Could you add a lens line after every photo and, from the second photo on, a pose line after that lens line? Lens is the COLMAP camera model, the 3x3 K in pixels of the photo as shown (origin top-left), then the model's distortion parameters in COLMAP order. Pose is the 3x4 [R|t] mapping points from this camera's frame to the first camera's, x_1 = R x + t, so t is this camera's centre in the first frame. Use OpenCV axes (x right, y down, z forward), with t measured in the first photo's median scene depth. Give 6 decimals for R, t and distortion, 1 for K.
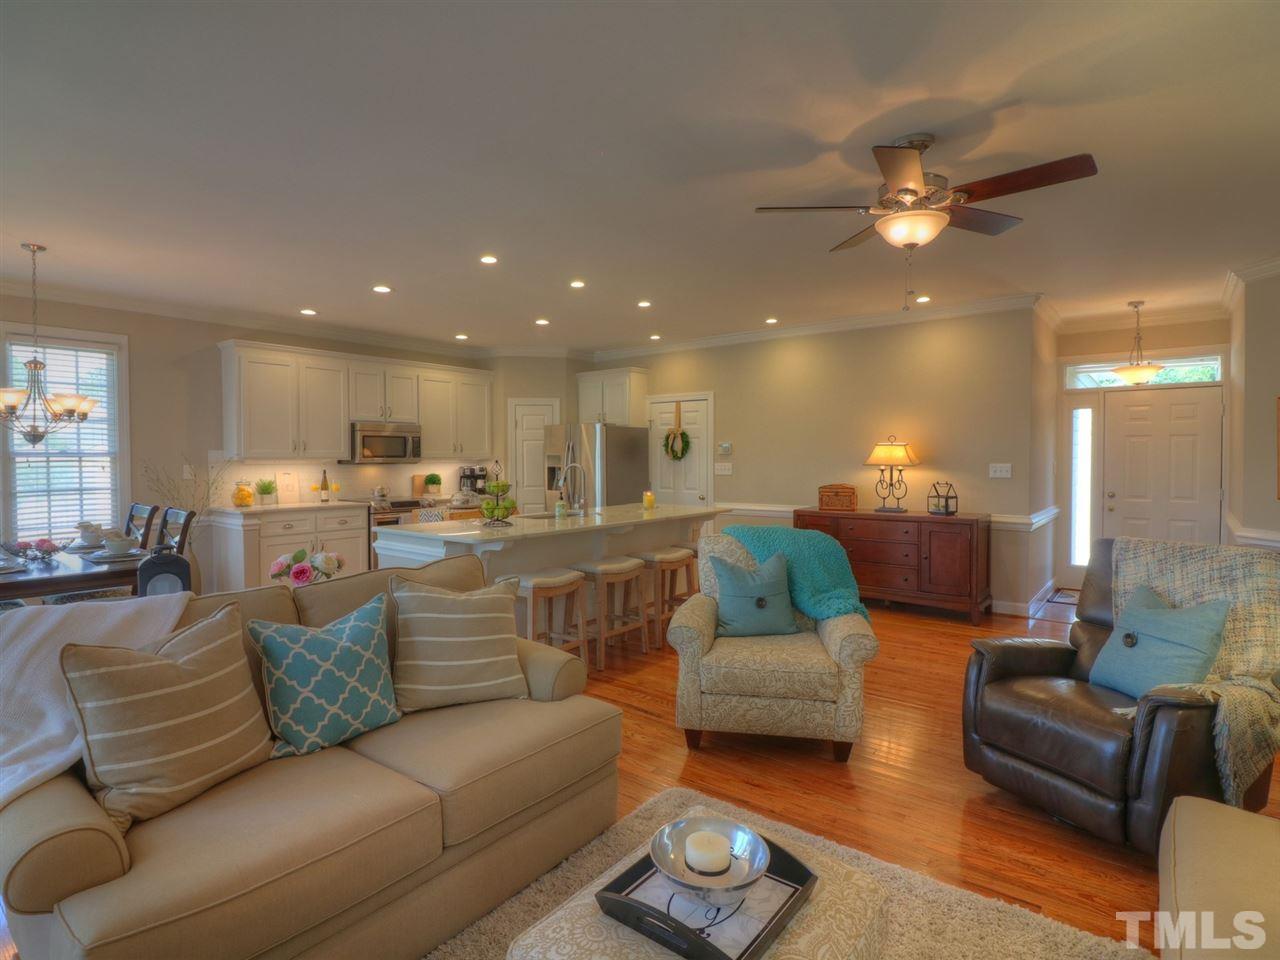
lens RADIAL K [[667.6, 0, 634.1], [0, 667.6, 473.5], [0, 0, 1]] dist [0.002688, -0.015387]
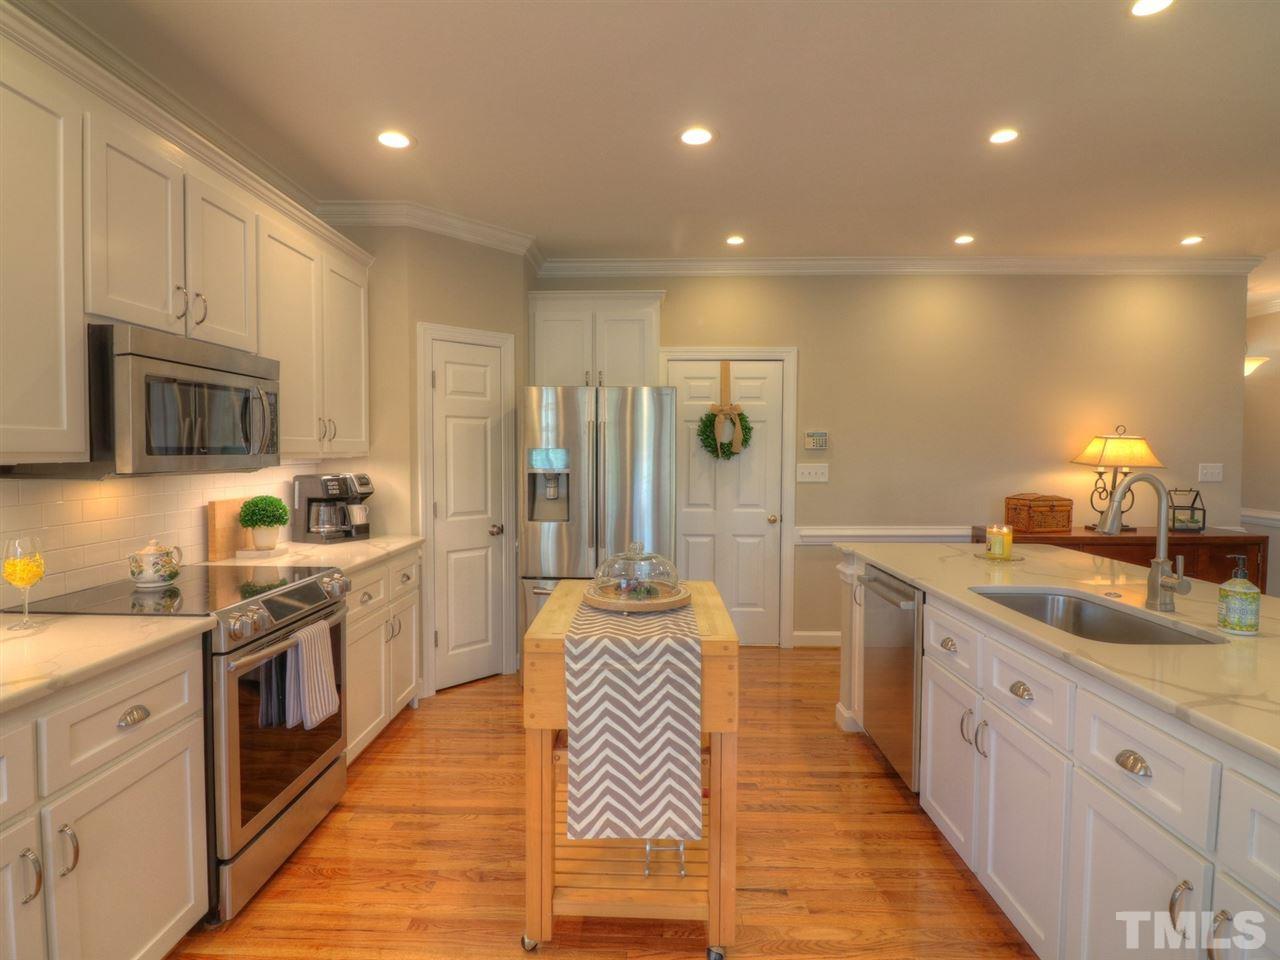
lens RADIAL K [[667.6, 0, 634.1], [0, 667.6, 473.5], [0, 0, 1]] dist [0.002688, -0.015387]
pose [[0.789557, -0.016338, 0.613459, -0.417826], [0.009920, 0.999855, 0.013862, -0.017698], [-0.613597, -0.004859, 0.789605, 0.658086]]
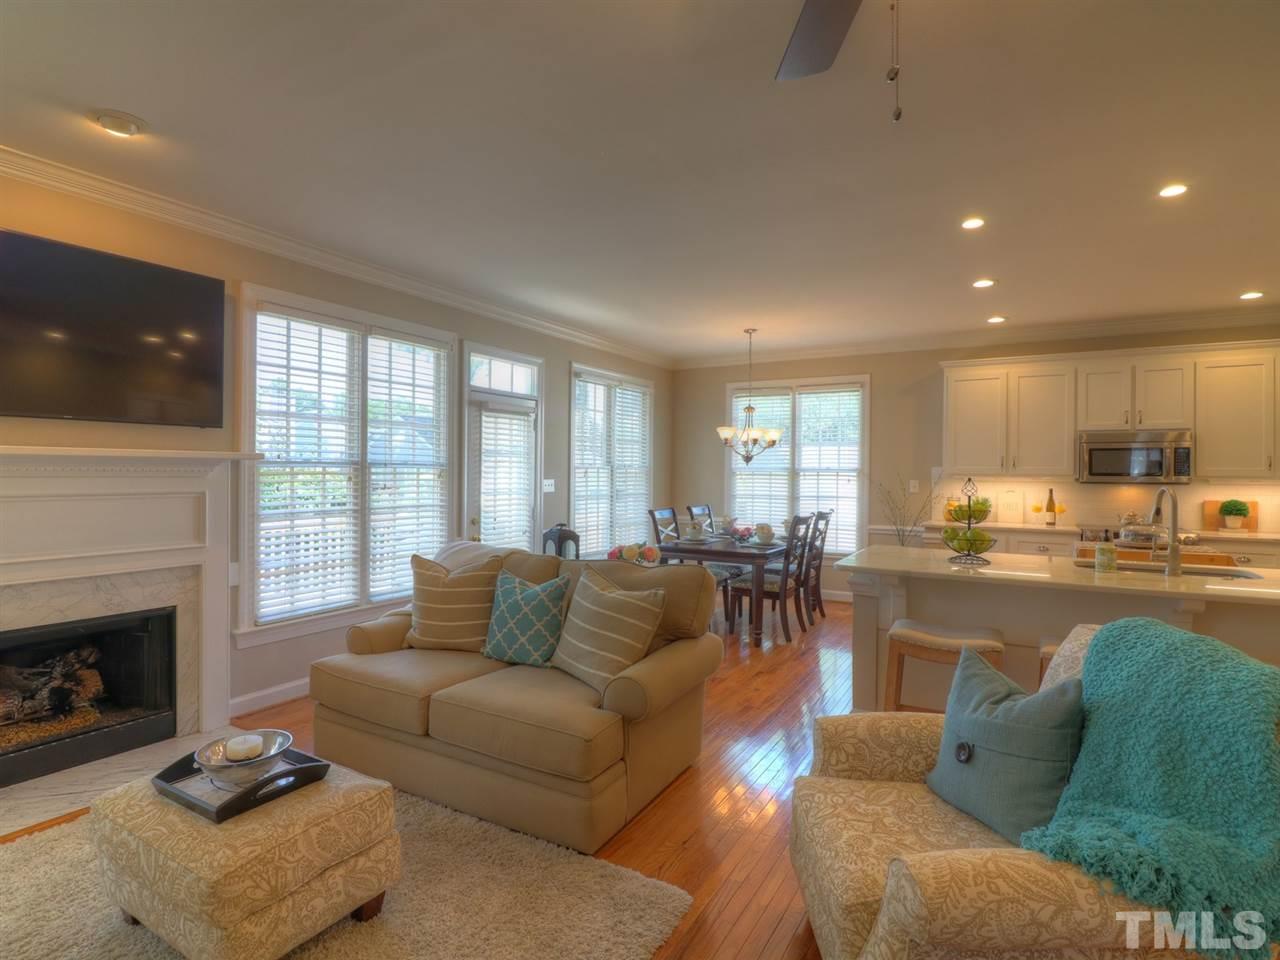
lens RADIAL K [[667.6, 0, 634.1], [0, 667.6, 473.5], [0, 0, 1]] dist [0.002688, -0.015387]
pose [[0.139980, 0.005765, -0.990137, 0.332099], [-0.033395, 0.999442, 0.001098, -0.008324], [0.989591, 0.032912, 0.140095, 0.328783]]
